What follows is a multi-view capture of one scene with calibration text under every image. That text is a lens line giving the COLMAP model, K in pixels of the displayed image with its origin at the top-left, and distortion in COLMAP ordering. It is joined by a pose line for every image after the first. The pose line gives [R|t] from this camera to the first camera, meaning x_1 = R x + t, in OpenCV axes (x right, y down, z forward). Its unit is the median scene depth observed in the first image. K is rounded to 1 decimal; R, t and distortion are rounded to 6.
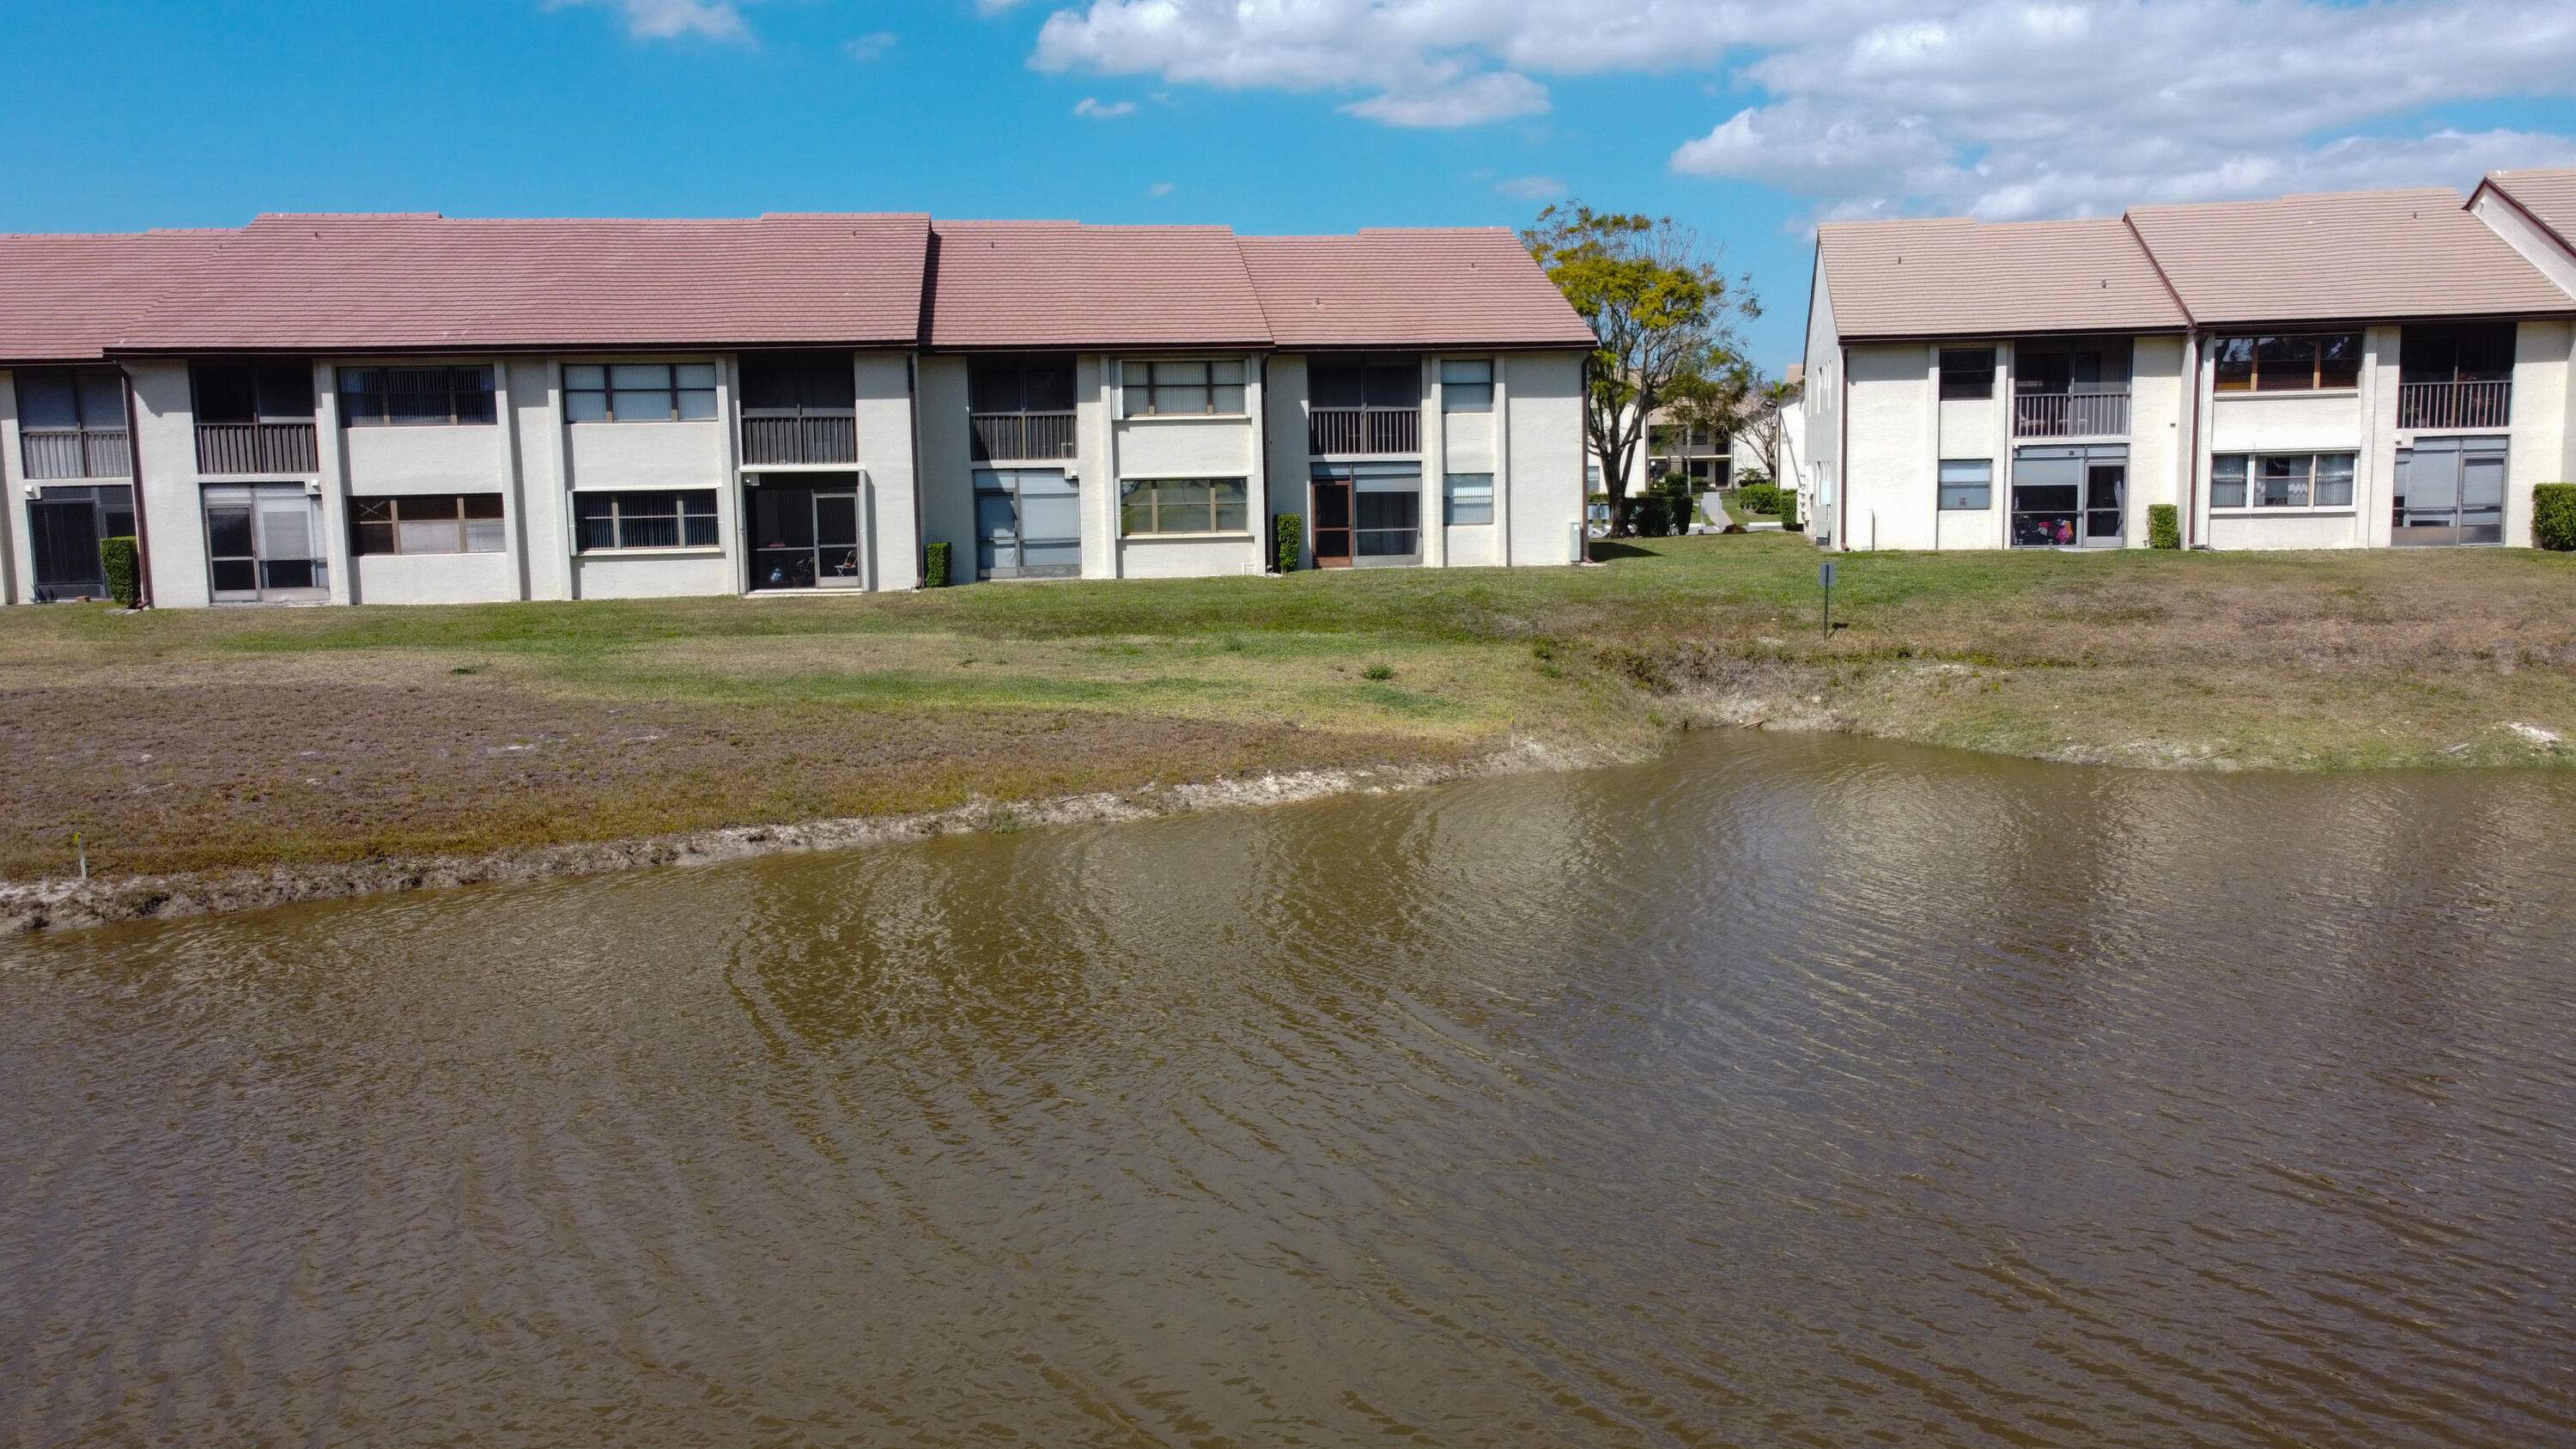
lens RADIAL K [[1932.6, 0, 1305.6], [0, 1932.6, 734.4], [0, 0, 1]] dist [0.004161, -0.001359]
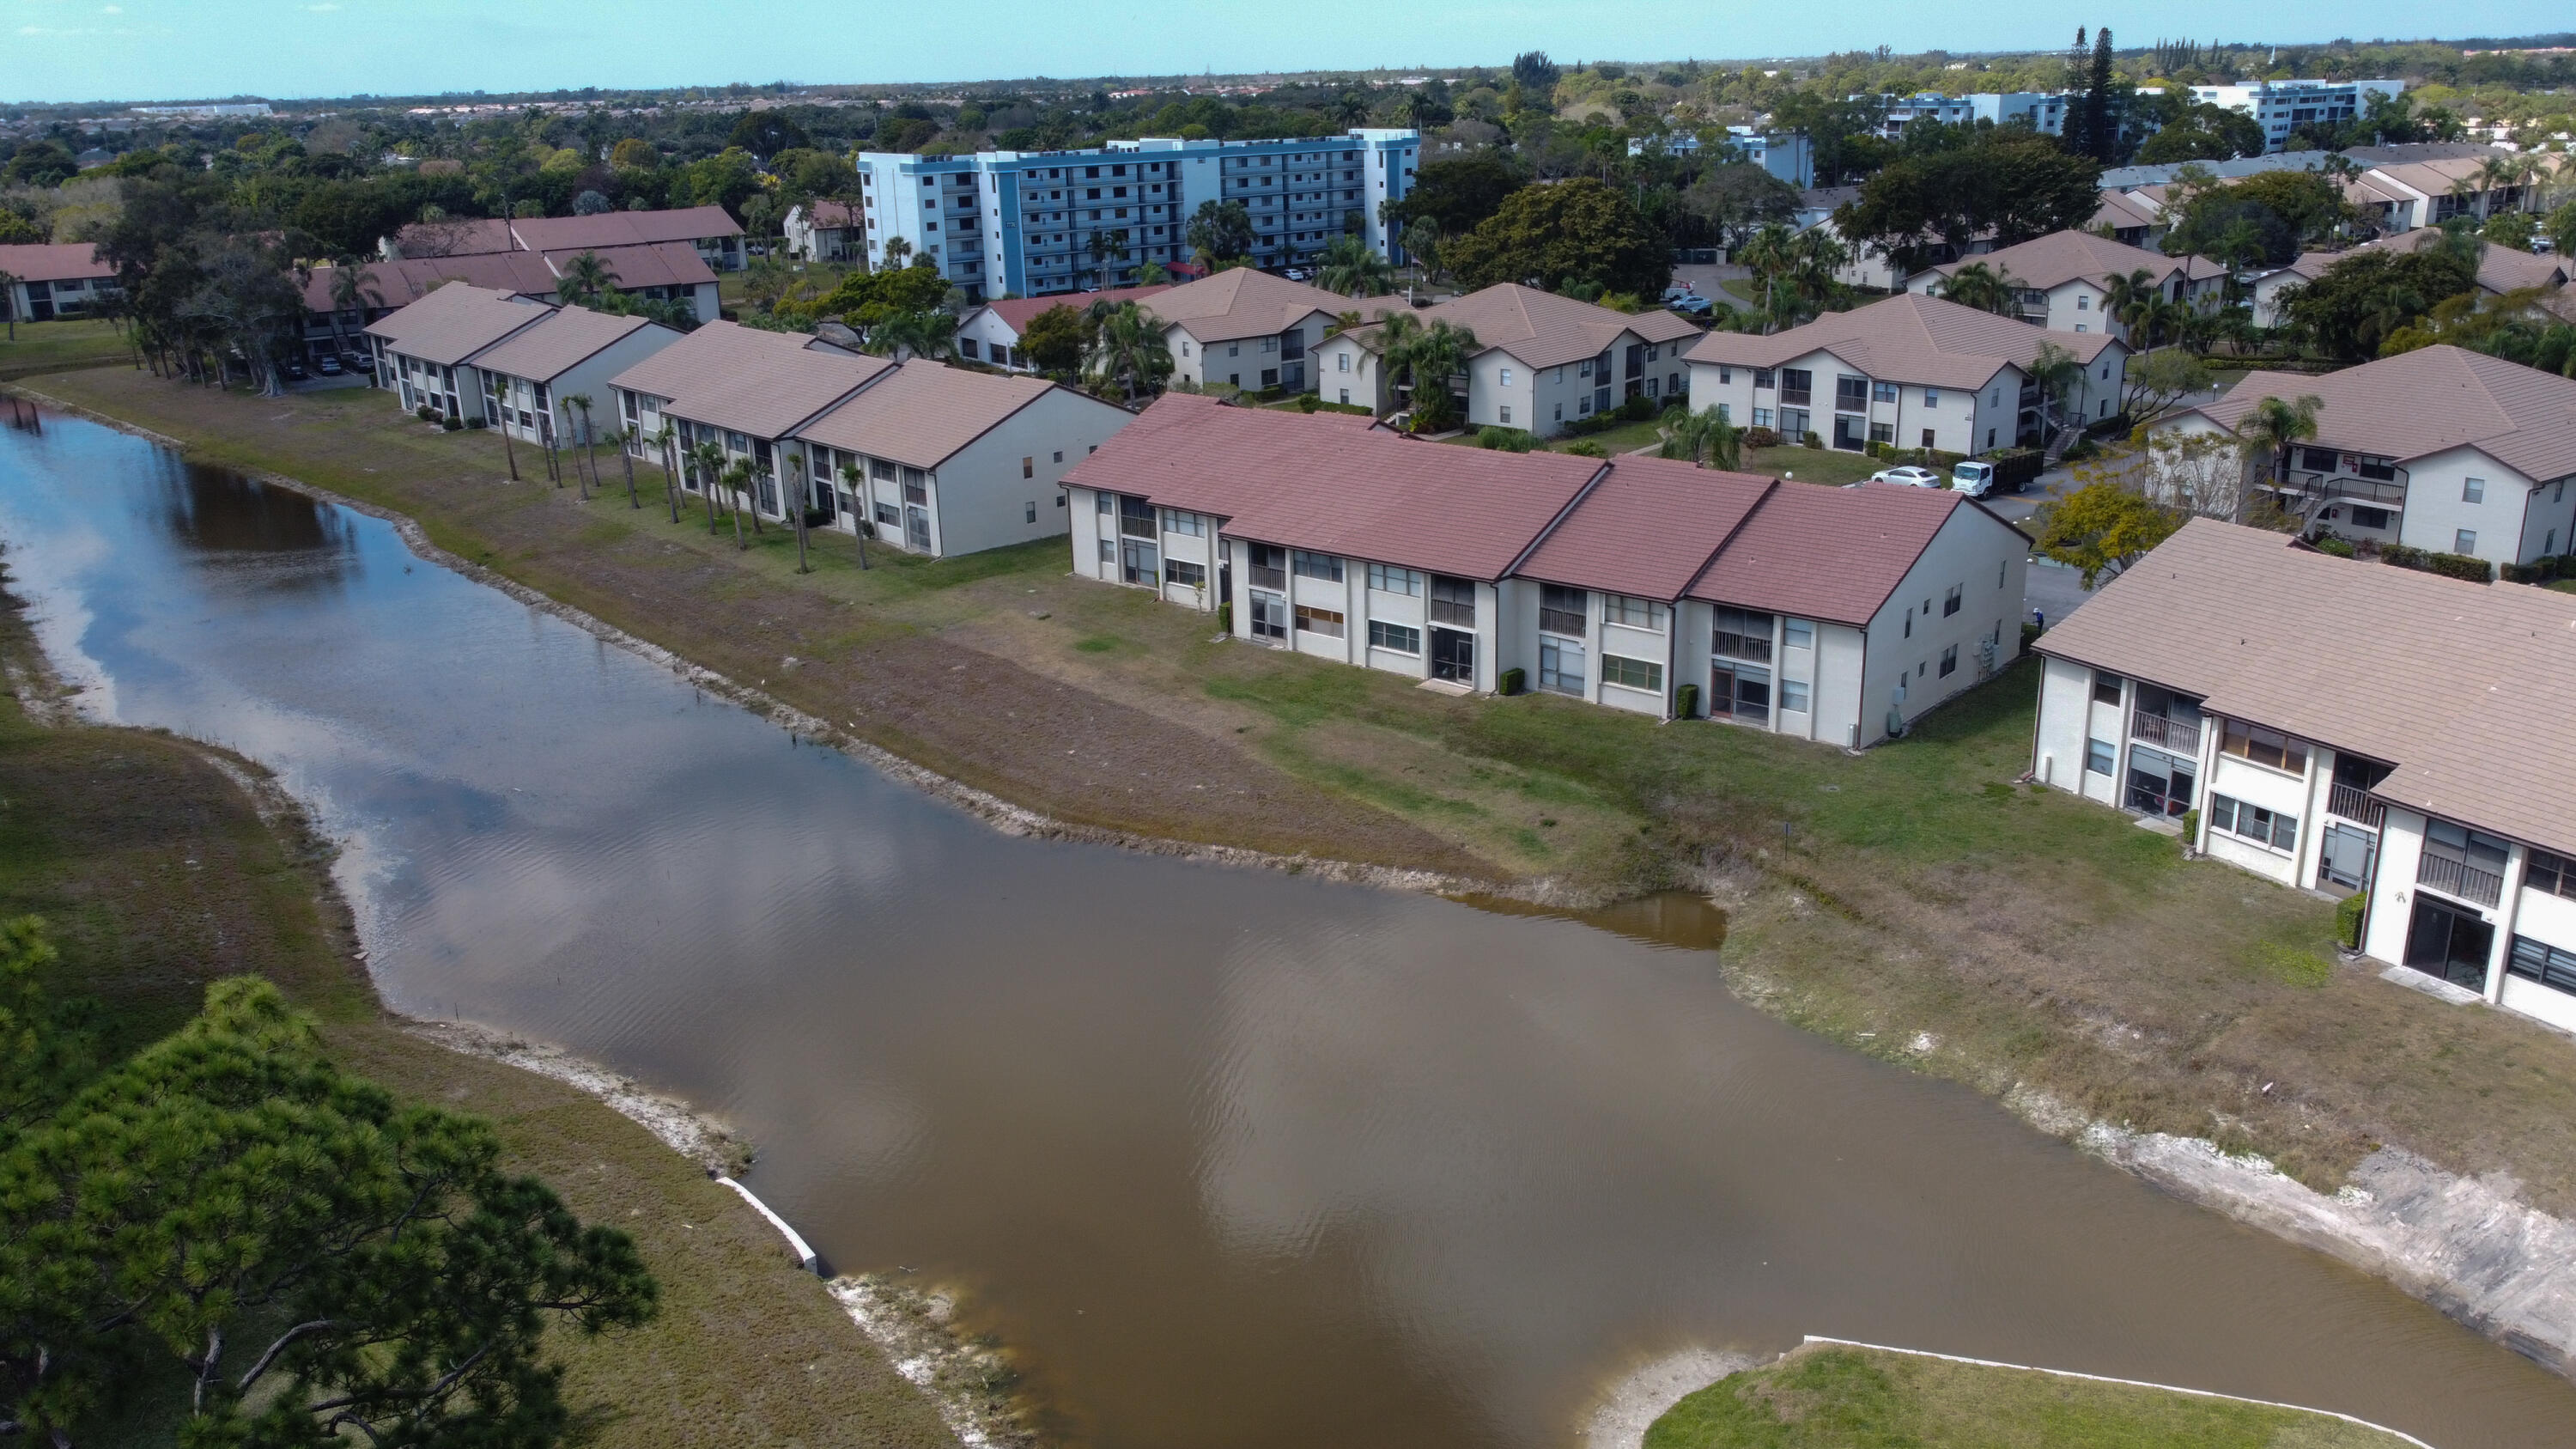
lens RADIAL K [[1932.6, 0, 1297.5], [0, 1932.6, 716.3], [0, 0, 1]] dist [0.004161, -0.001359]
pose [[0.664436, 0.238966, -0.708110, 1.047794], [-0.092110, 0.966462, 0.239723, -0.493690], [0.741647, -0.094056, 0.664164, -0.474329]]
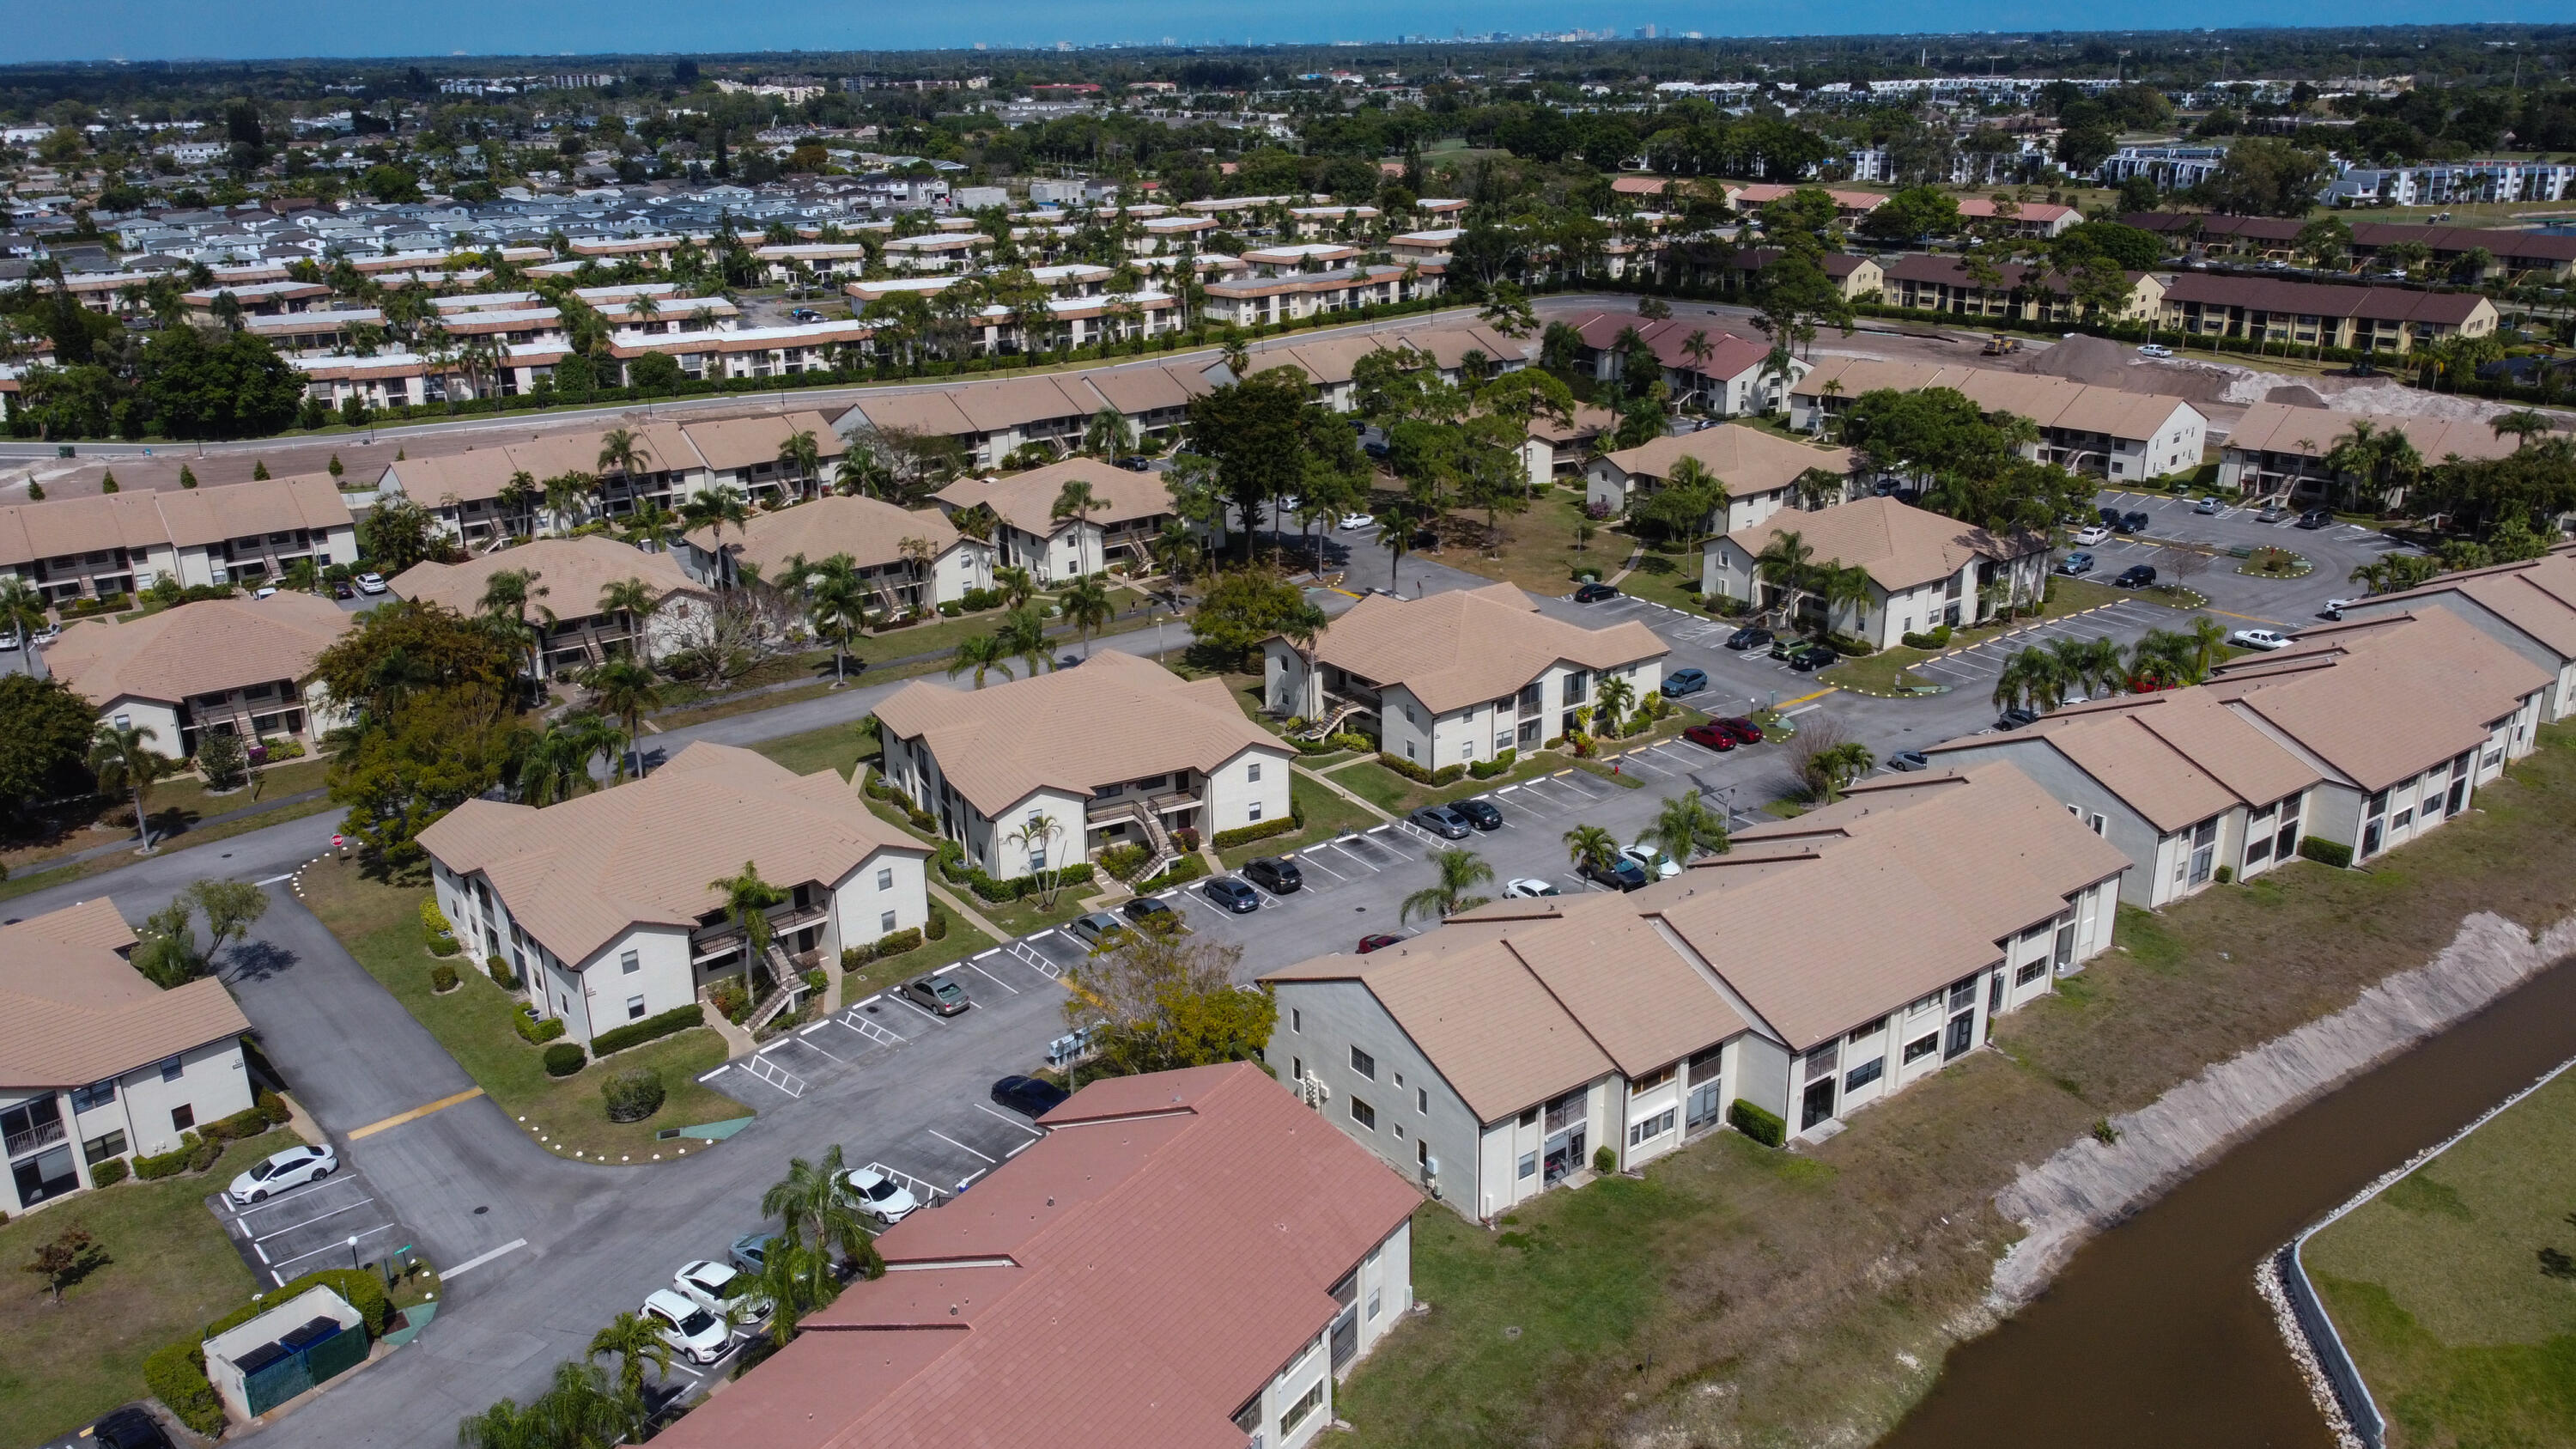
lens RADIAL K [[1932.6, 0, 1297.1], [0, 1932.6, 720.0], [0, 0, 1]] dist [0.004161, -0.001359]
pose [[0.672308, -0.240191, 0.700221, -1.072742], [0.108336, 0.967638, 0.227903, -1.061743], [-0.732301, -0.077361, 0.676573, -0.061915]]
